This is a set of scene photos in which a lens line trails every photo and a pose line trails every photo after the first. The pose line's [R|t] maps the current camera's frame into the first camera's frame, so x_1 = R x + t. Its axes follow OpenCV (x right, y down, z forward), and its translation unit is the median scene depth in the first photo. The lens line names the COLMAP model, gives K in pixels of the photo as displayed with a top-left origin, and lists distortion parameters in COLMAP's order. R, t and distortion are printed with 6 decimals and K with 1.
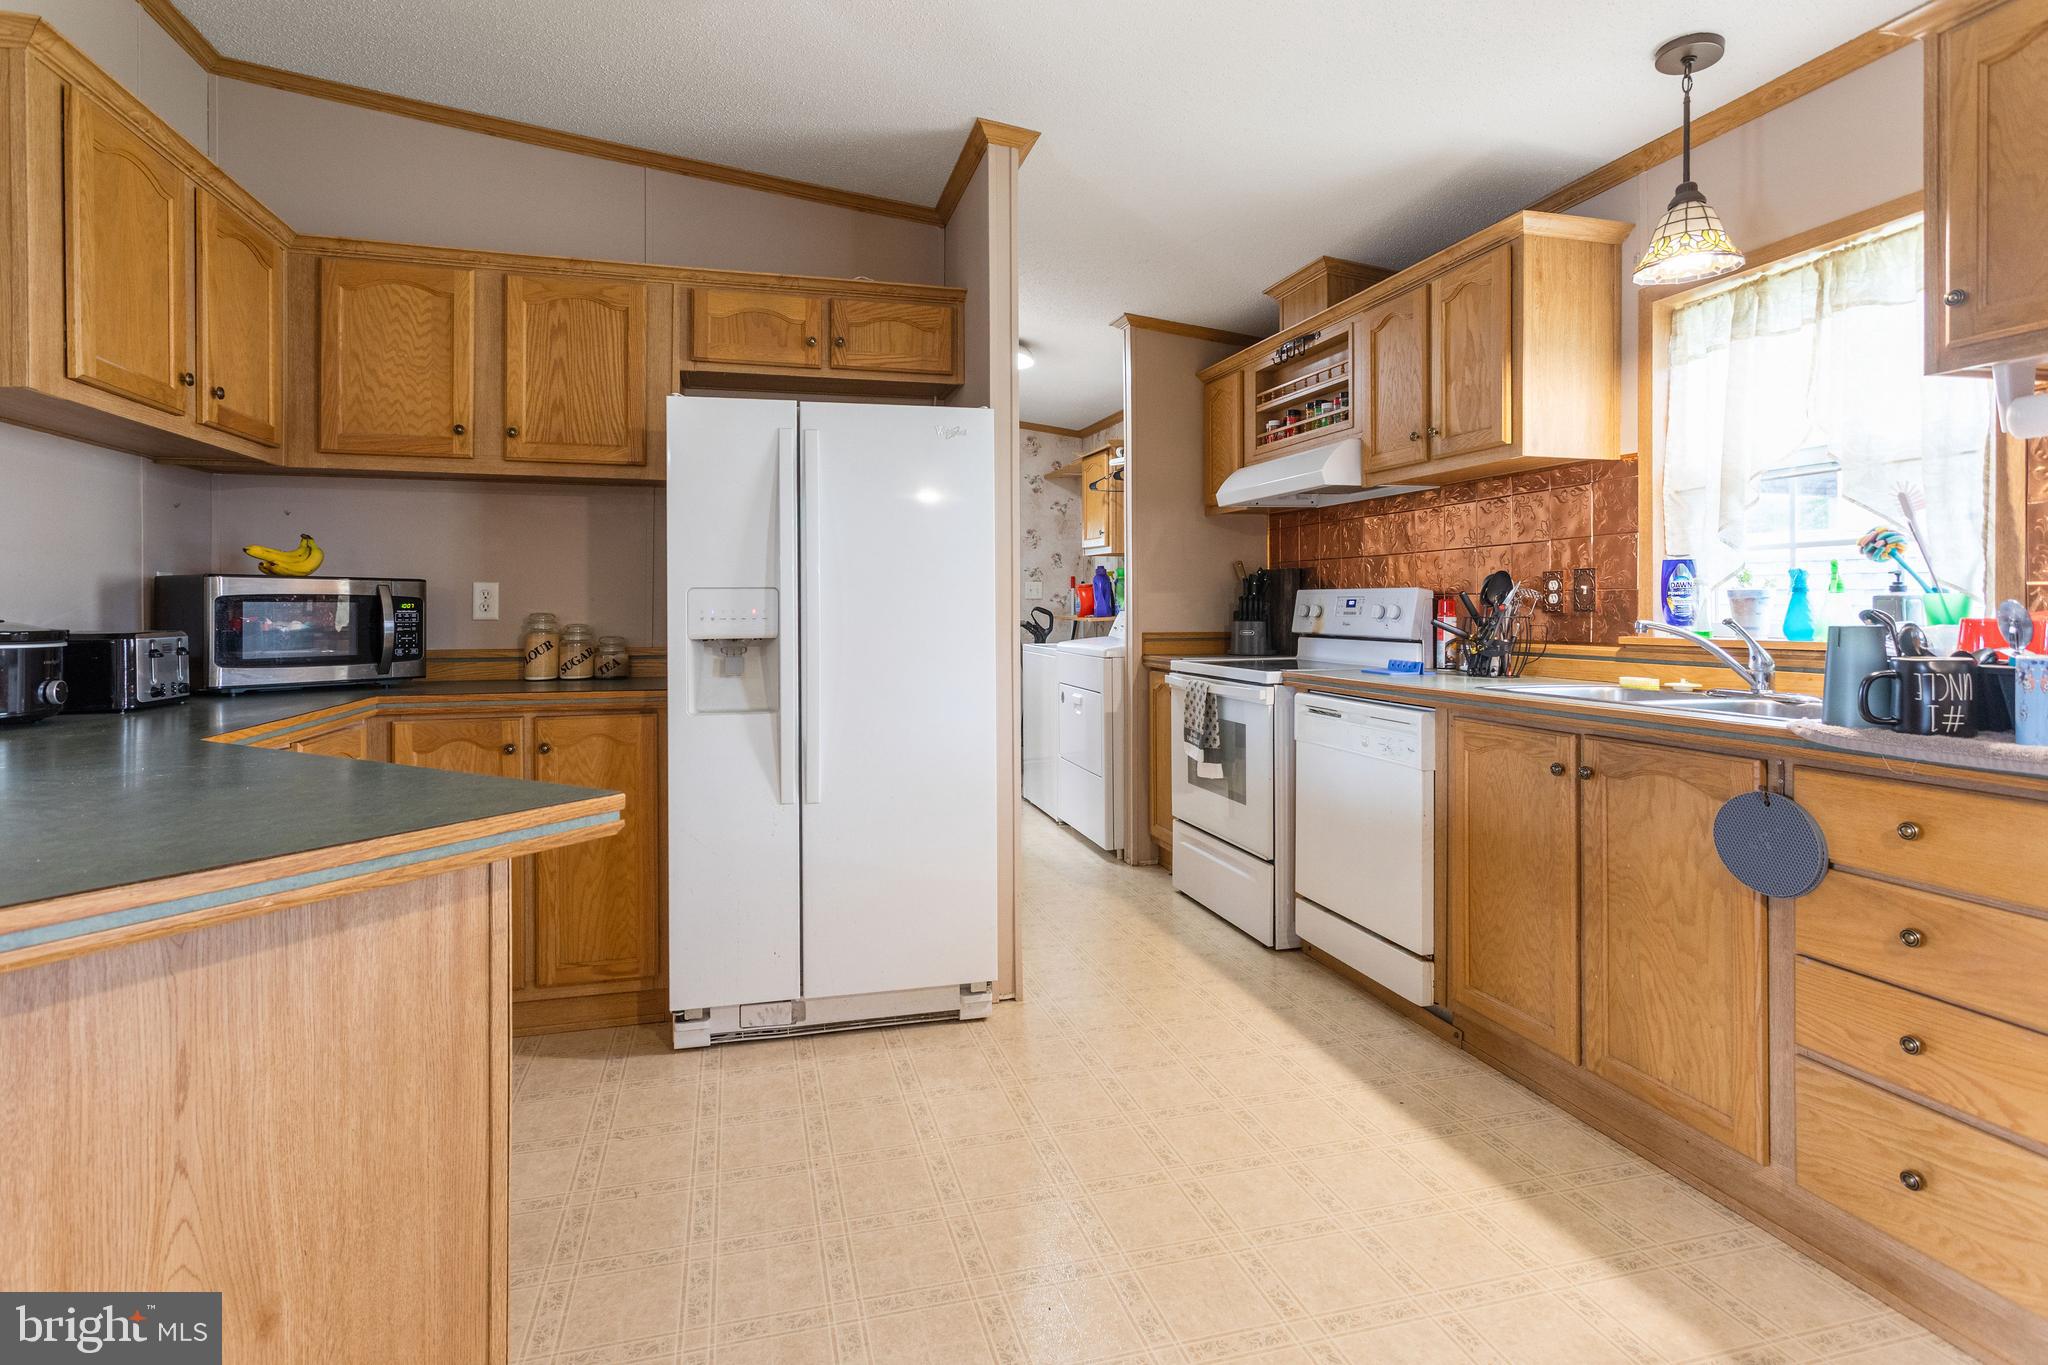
lens RADIAL K [[995.1, 0, 1018.8], [0, 995.1, 608.4], [0, 0, 1]] dist [0.004082, 0.001084]
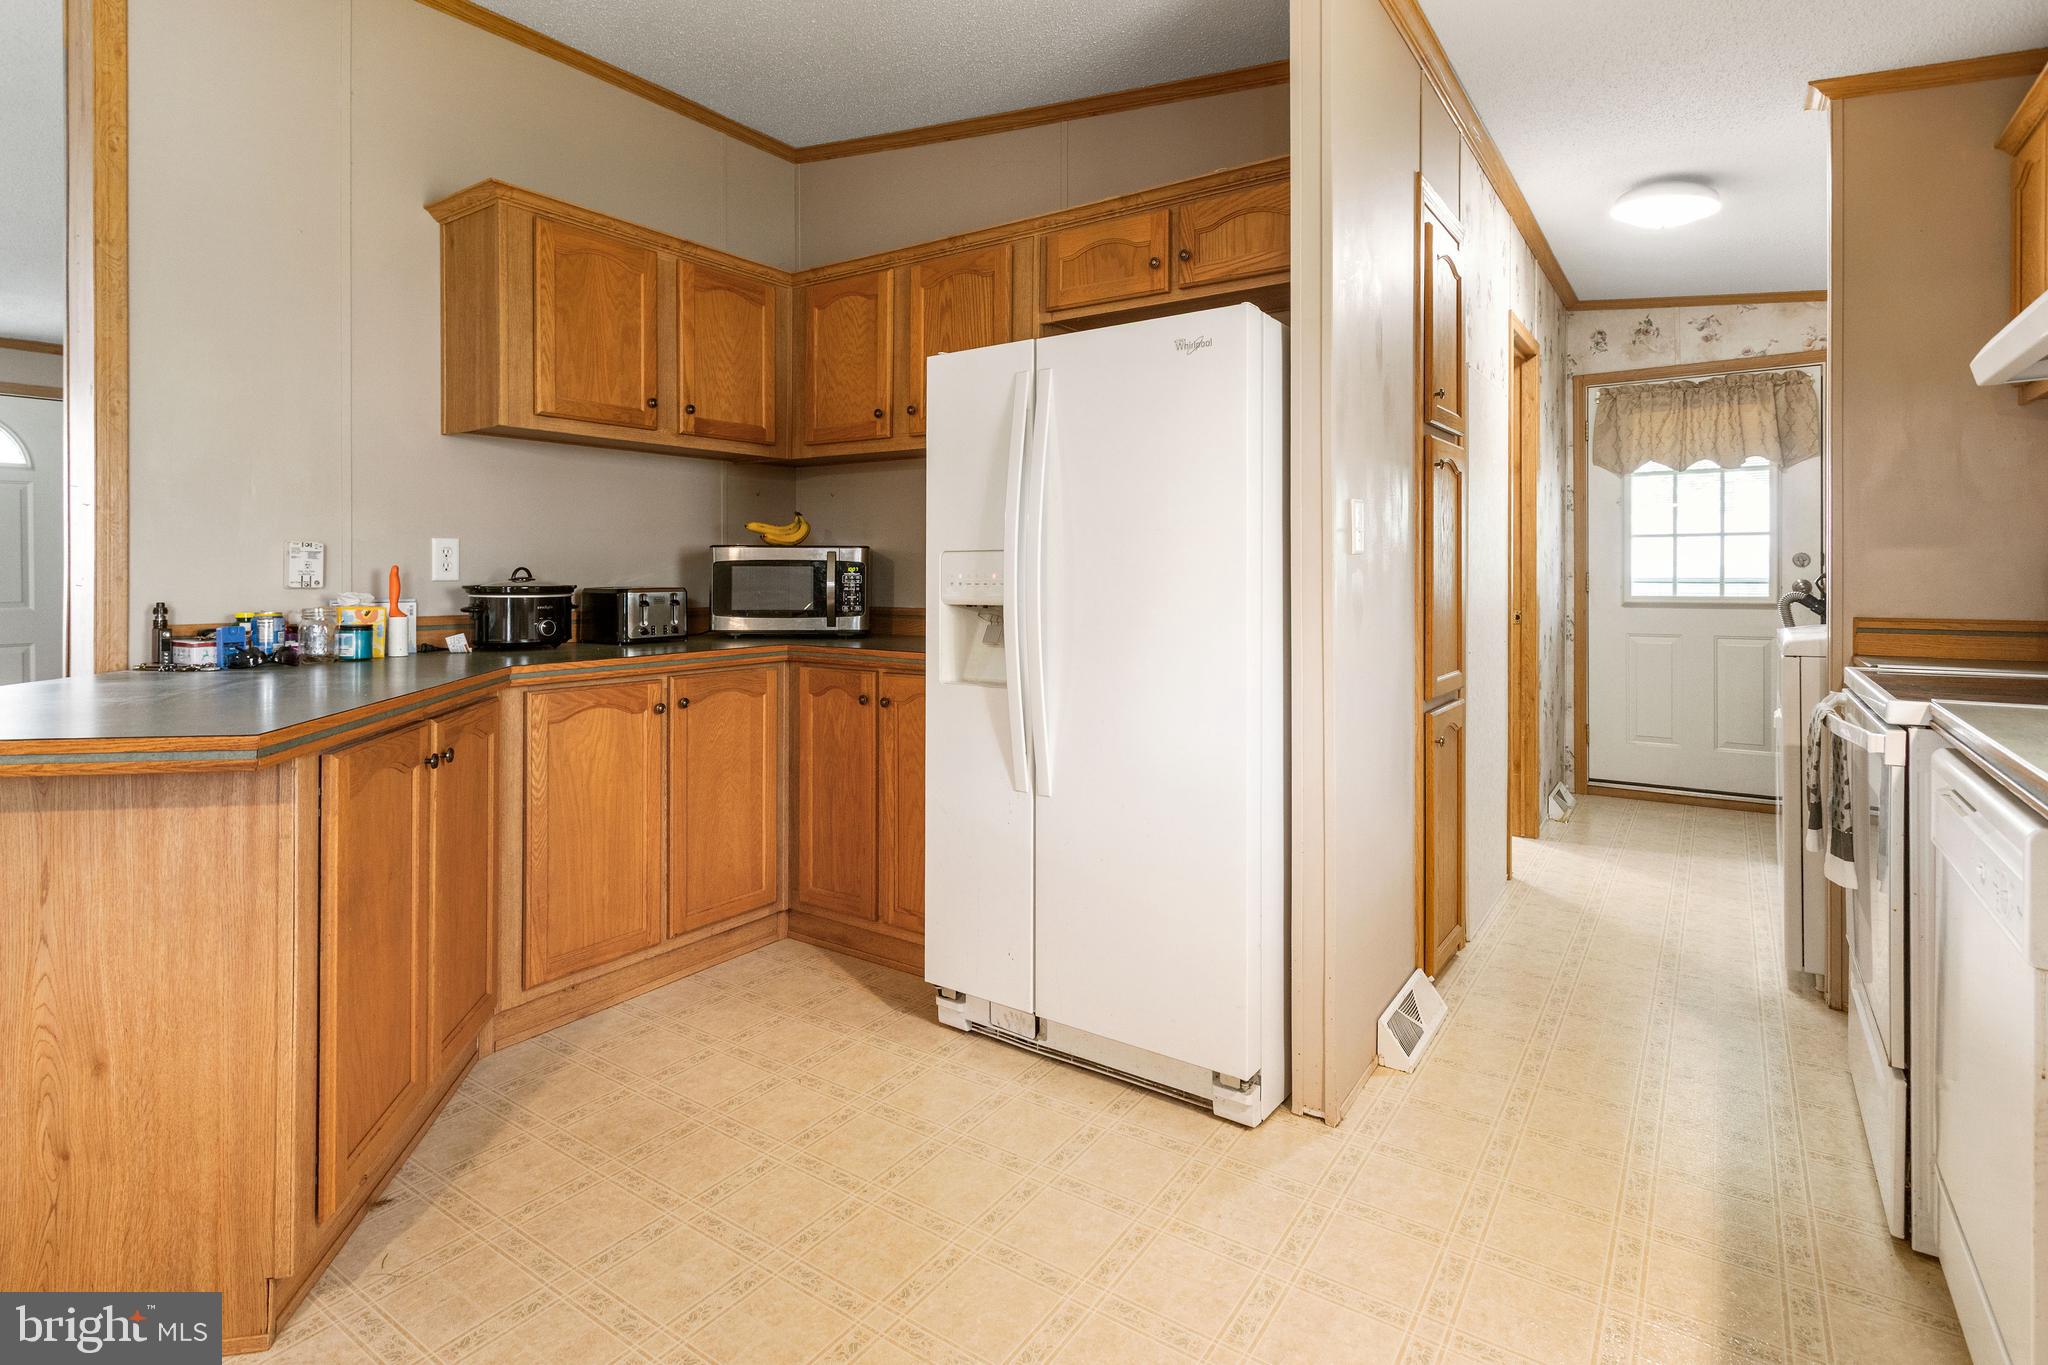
lens RADIAL K [[1031.4, 0, 1019.8], [0, 1031.4, 568.7], [0, 0, 1]] dist [0.001023, 0.001181]
pose [[0.643945, 0.001382, -0.765070, 0.512525], [-0.002213, 0.999998, -0.000056, -0.004035], [0.765068, 0.001729, 0.643947, 0.432340]]
